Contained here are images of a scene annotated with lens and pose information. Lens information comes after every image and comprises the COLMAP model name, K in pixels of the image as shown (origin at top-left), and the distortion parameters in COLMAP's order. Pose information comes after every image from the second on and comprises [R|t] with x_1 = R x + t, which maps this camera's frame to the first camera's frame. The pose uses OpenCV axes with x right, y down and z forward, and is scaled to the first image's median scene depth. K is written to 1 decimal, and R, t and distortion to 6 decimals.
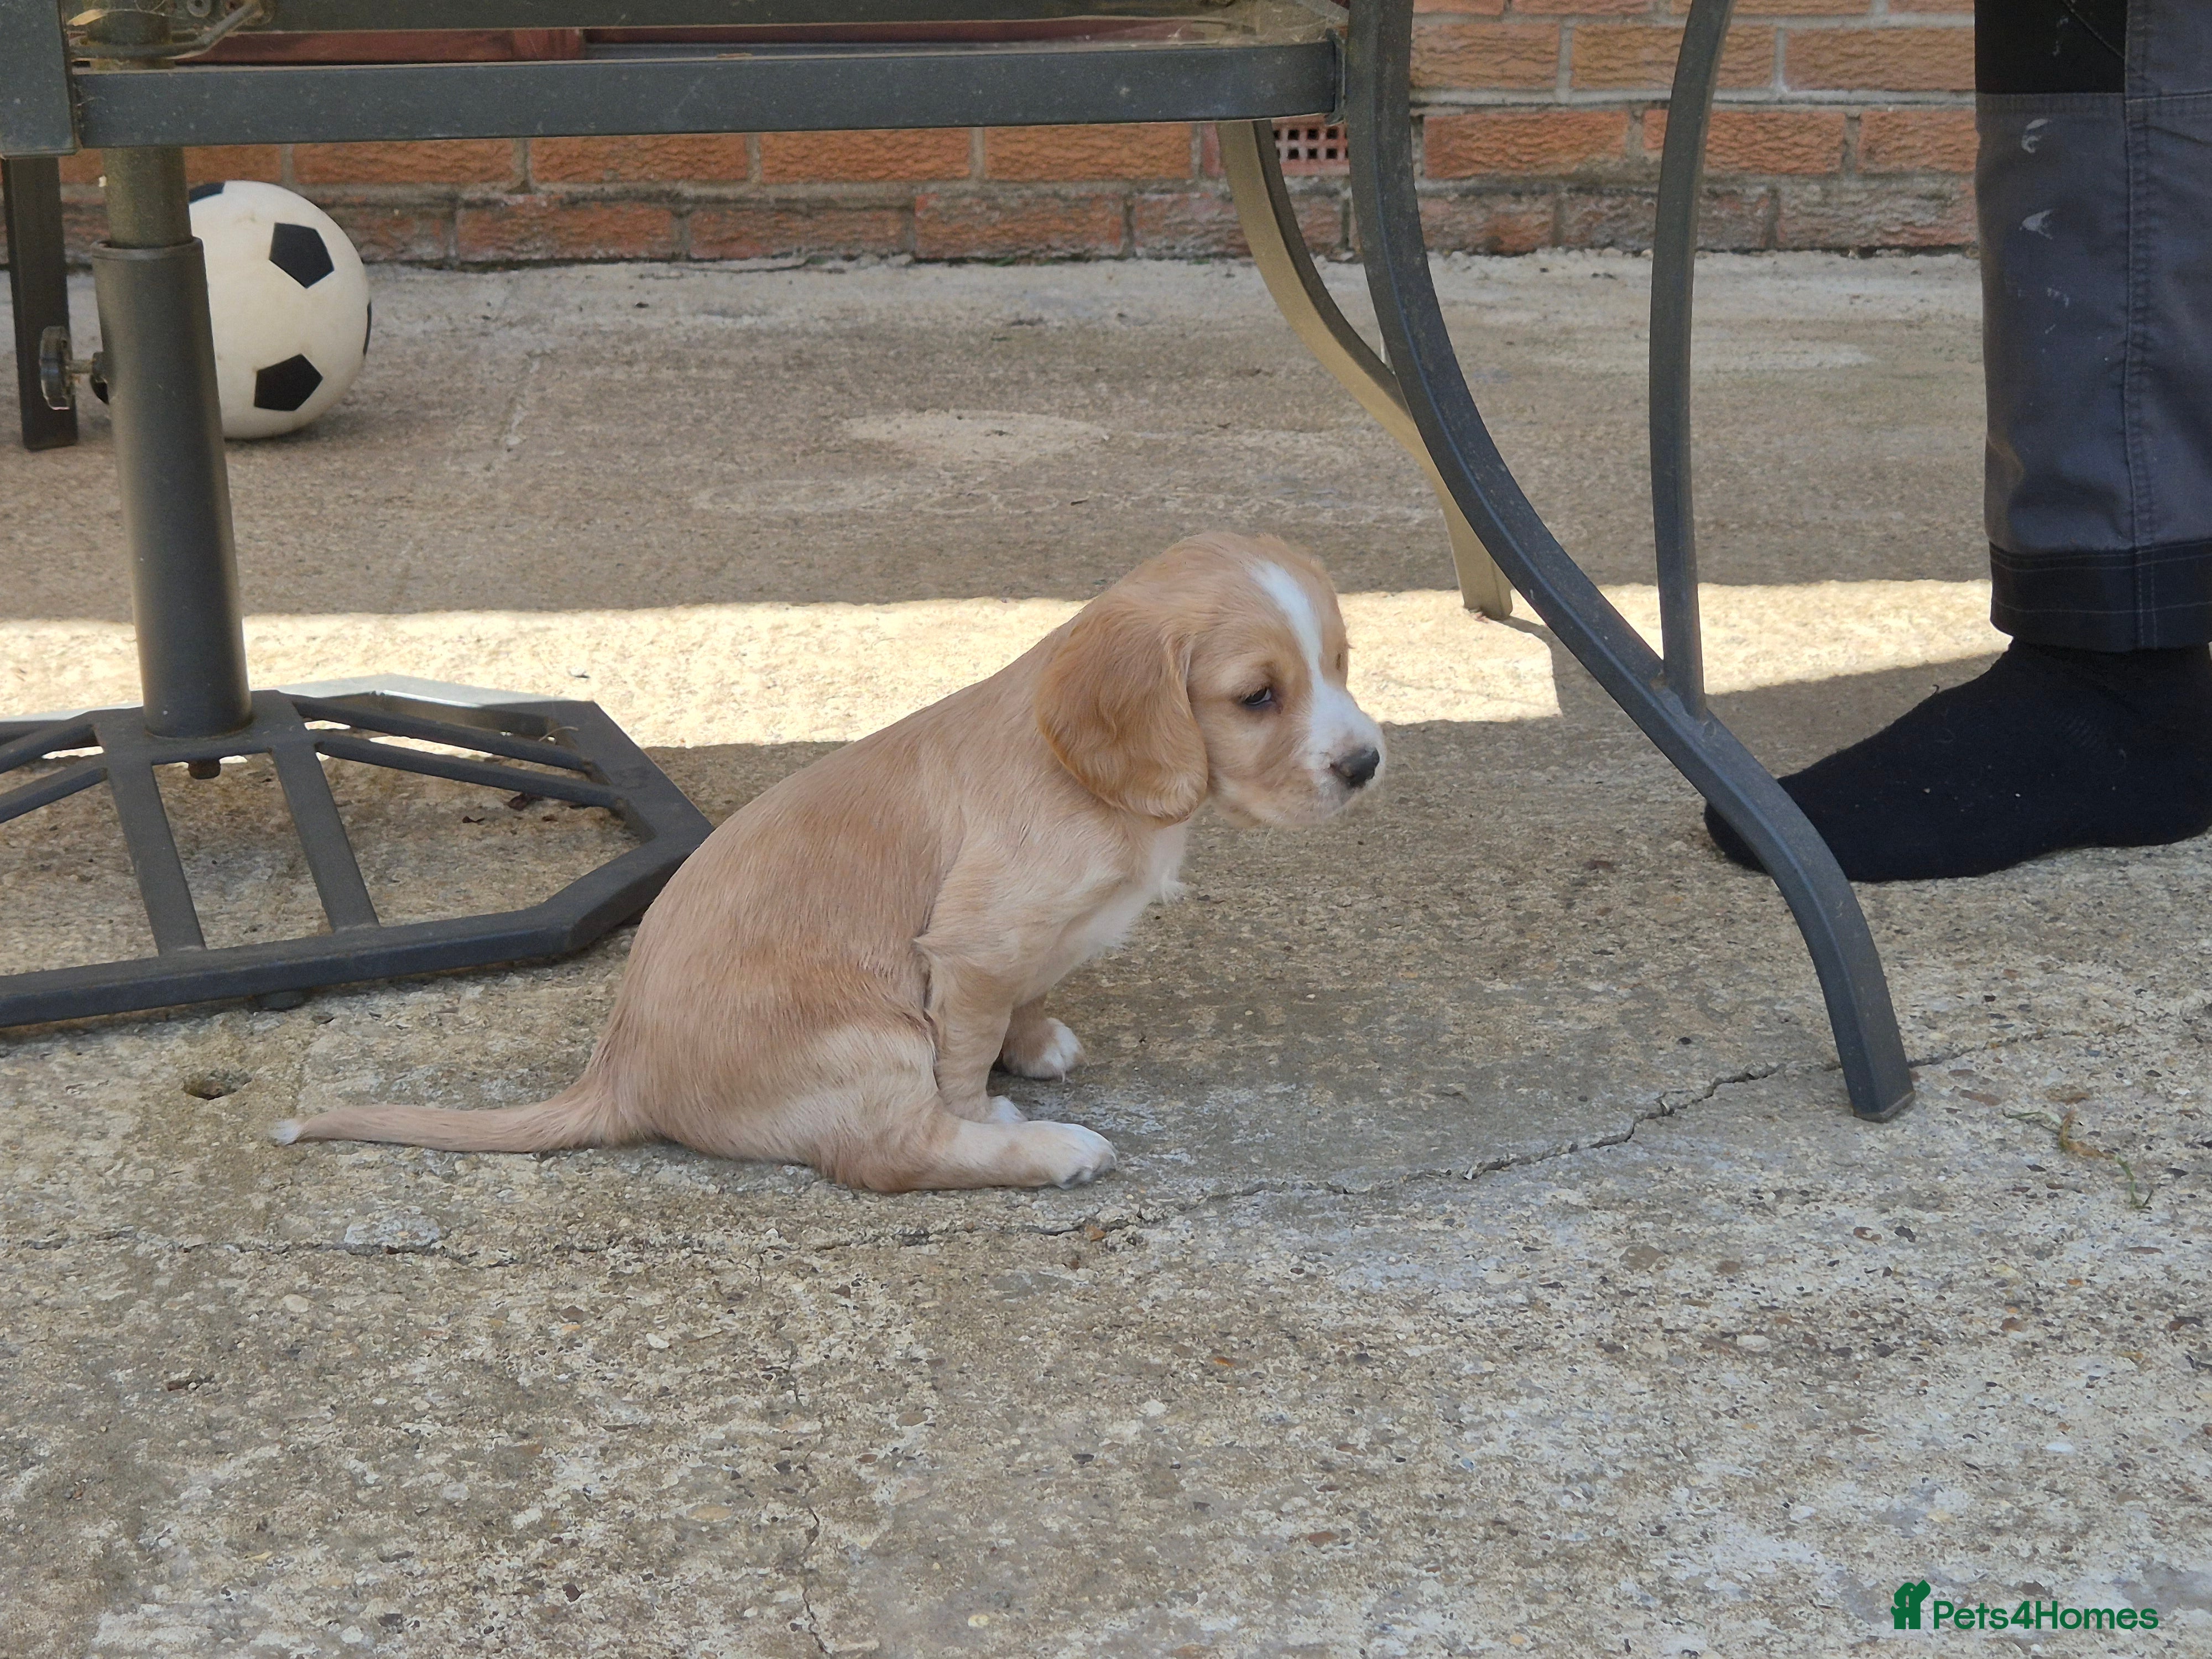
lens RADIAL K [[4003.6, 0, 1106.0], [0, 4003.6, 829.5], [0, 0, 1]] dist [0.122036, -0.476574]
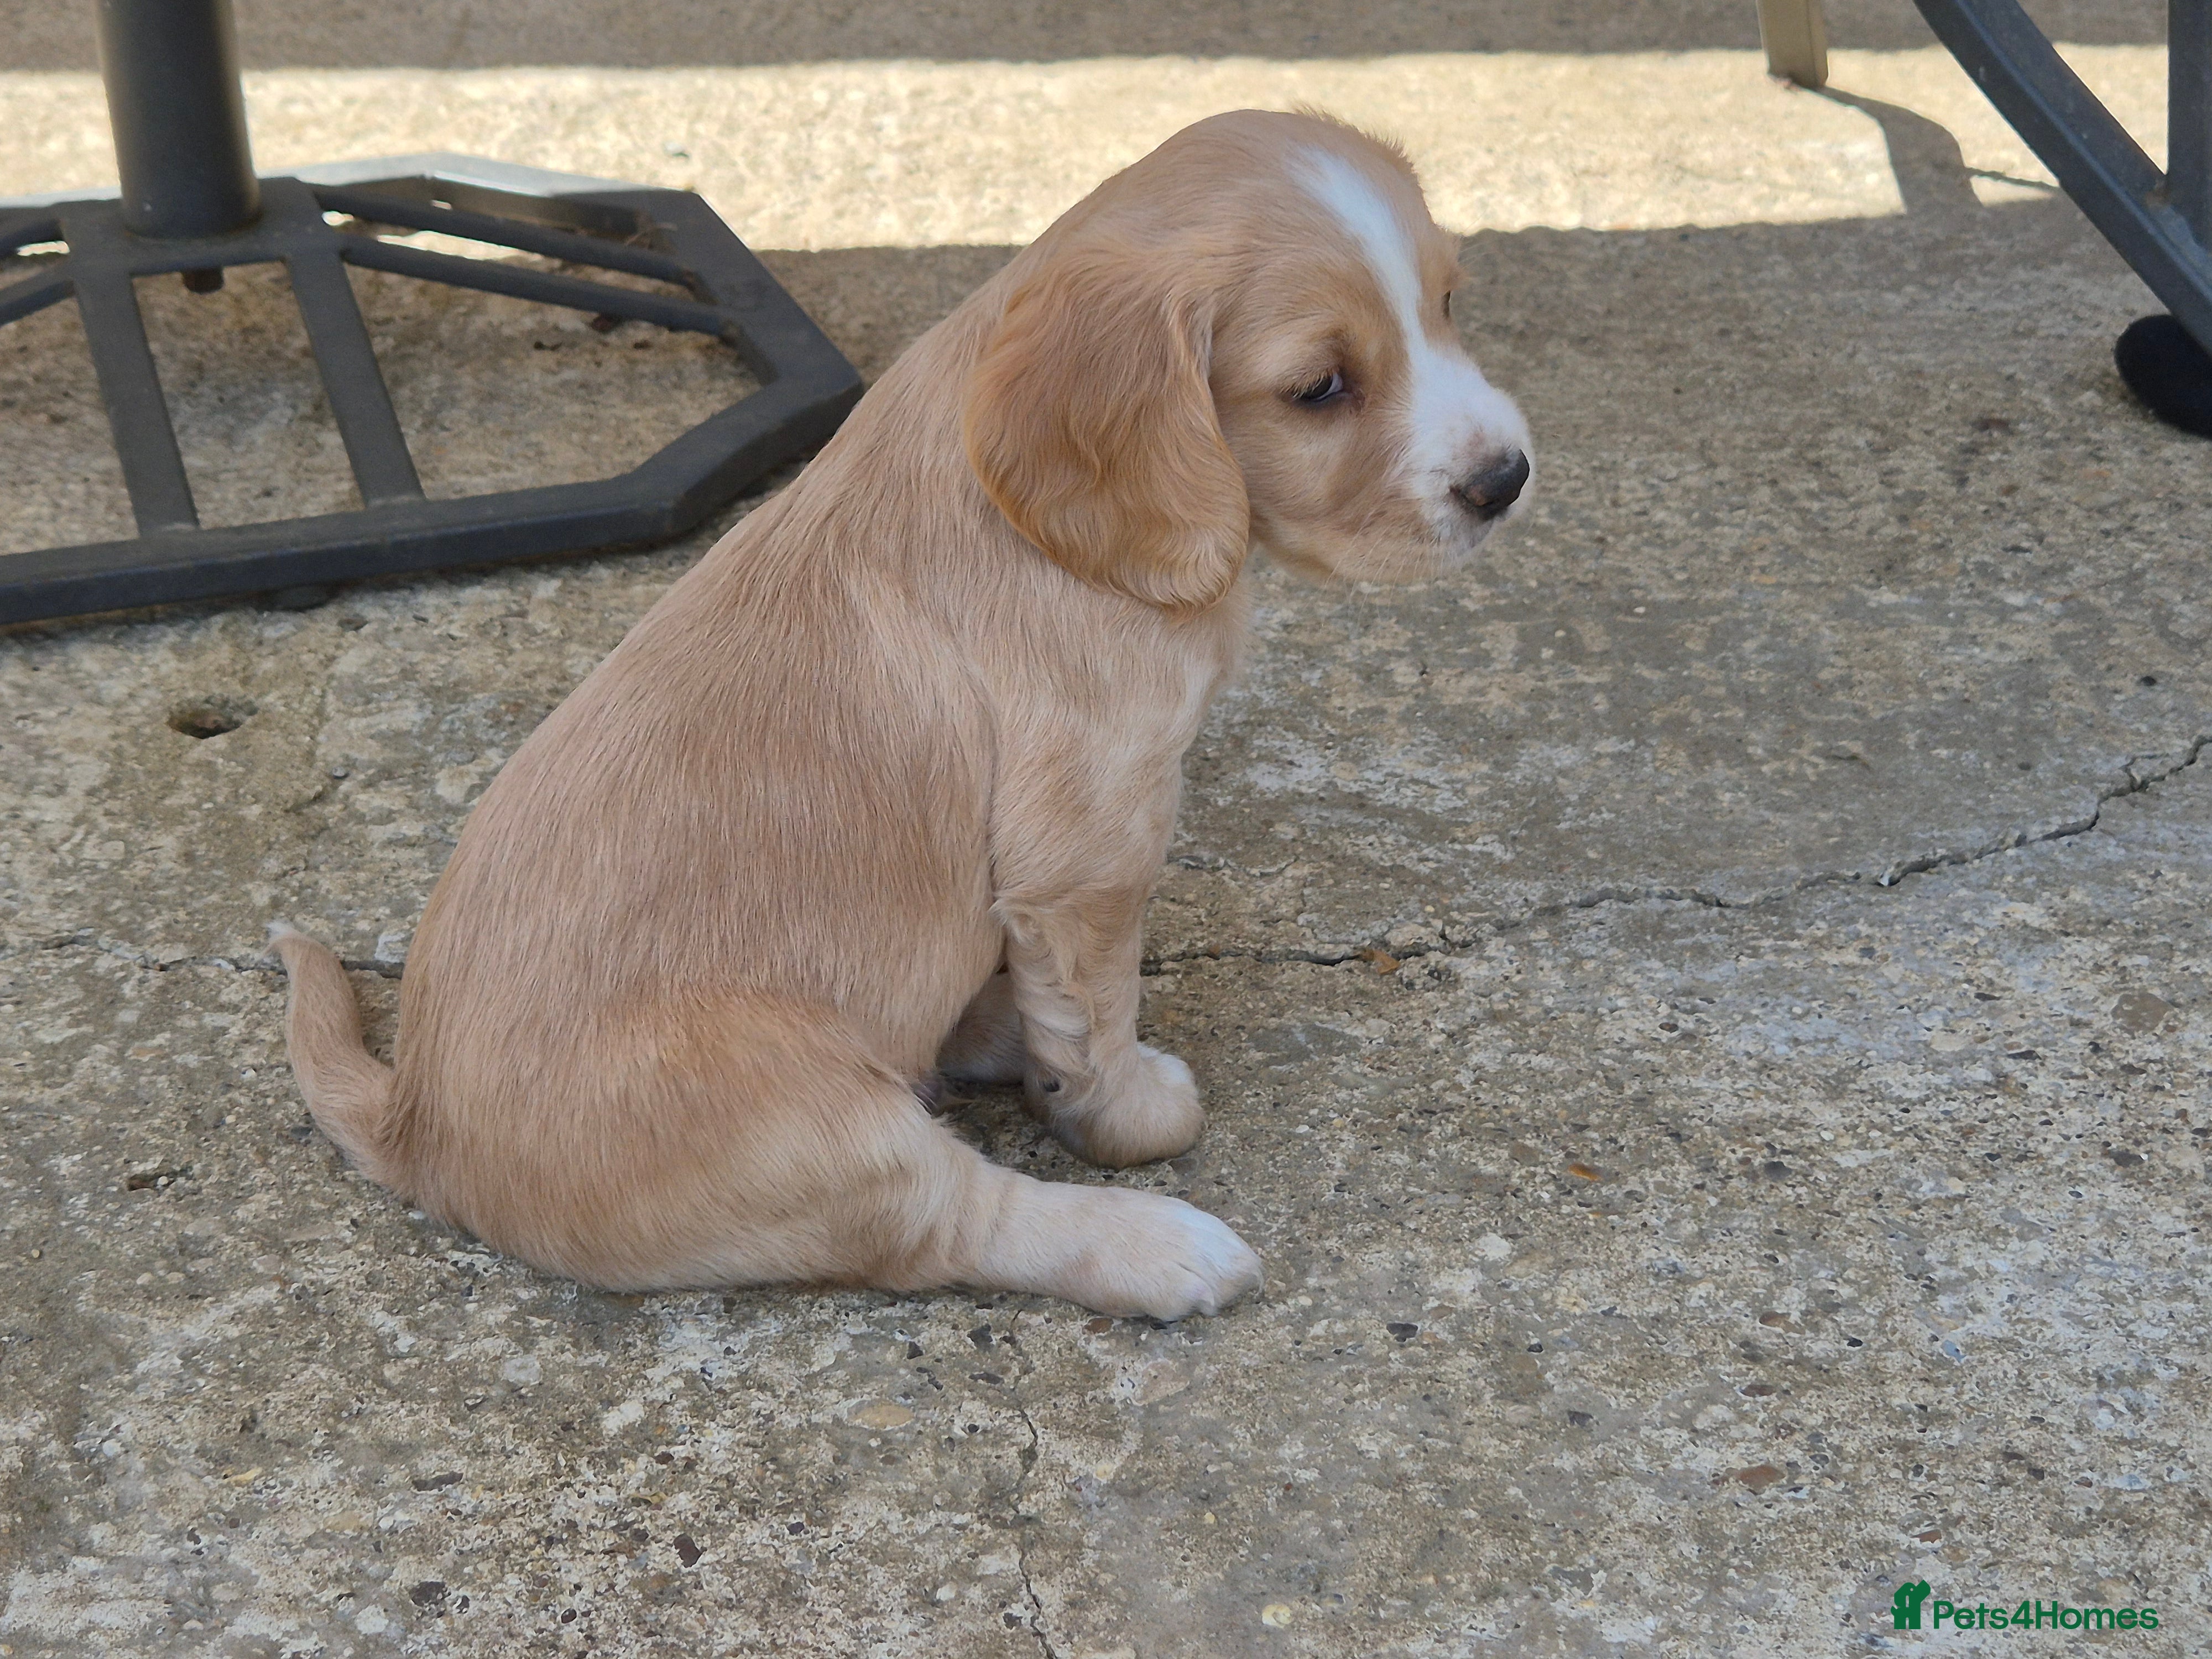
lens RADIAL K [[4003.6, 0, 1106.0], [0, 4003.6, 829.5], [0, 0, 1]] dist [0.122036, -0.476574]
pose [[0.999689, 0.012728, -0.021429, -0.039344], [-0.009621, 0.990204, 0.139300, -0.026262], [0.022992, -0.139050, 0.990018, 0.276440]]
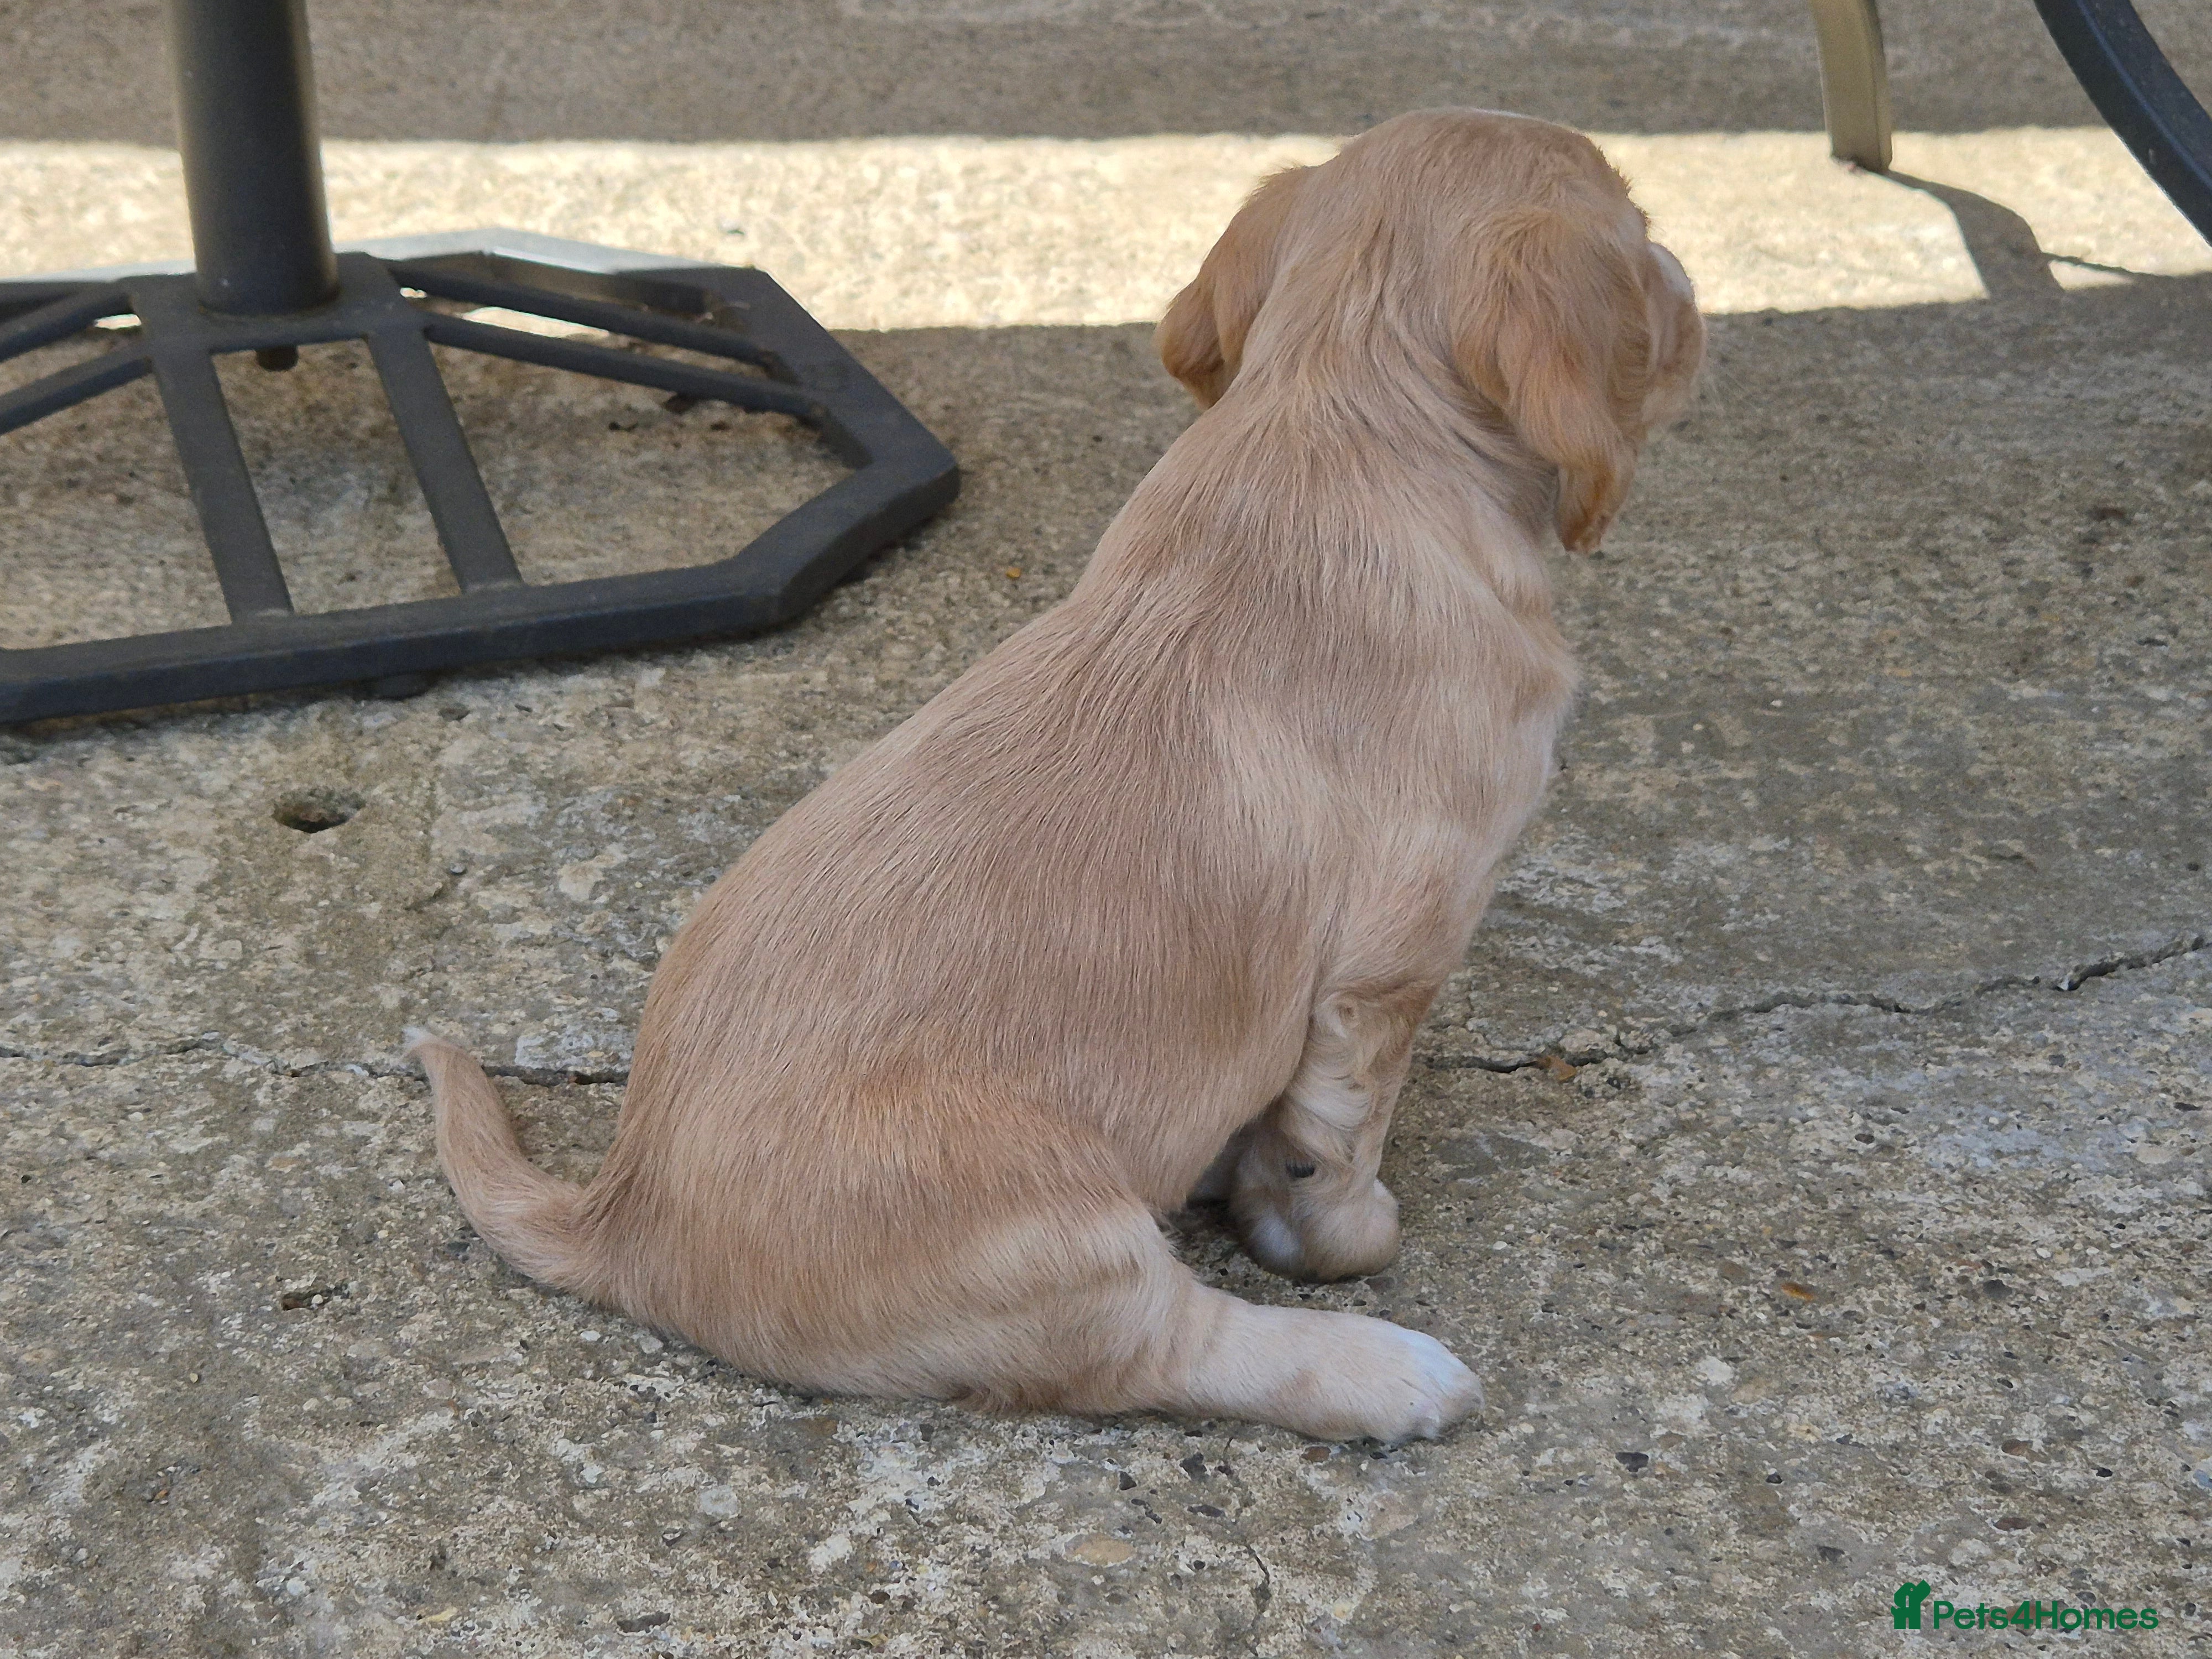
lens RADIAL K [[4003.6, 0, 1106.0], [0, 4003.6, 829.5], [0, 0, 1]] dist [0.122036, -0.476574]
pose [[0.999888, 0.014814, 0.002061, -0.087672], [-0.014955, 0.992561, 0.120829, -0.027421], [-0.000255, -0.120847, 0.992671, 0.300382]]
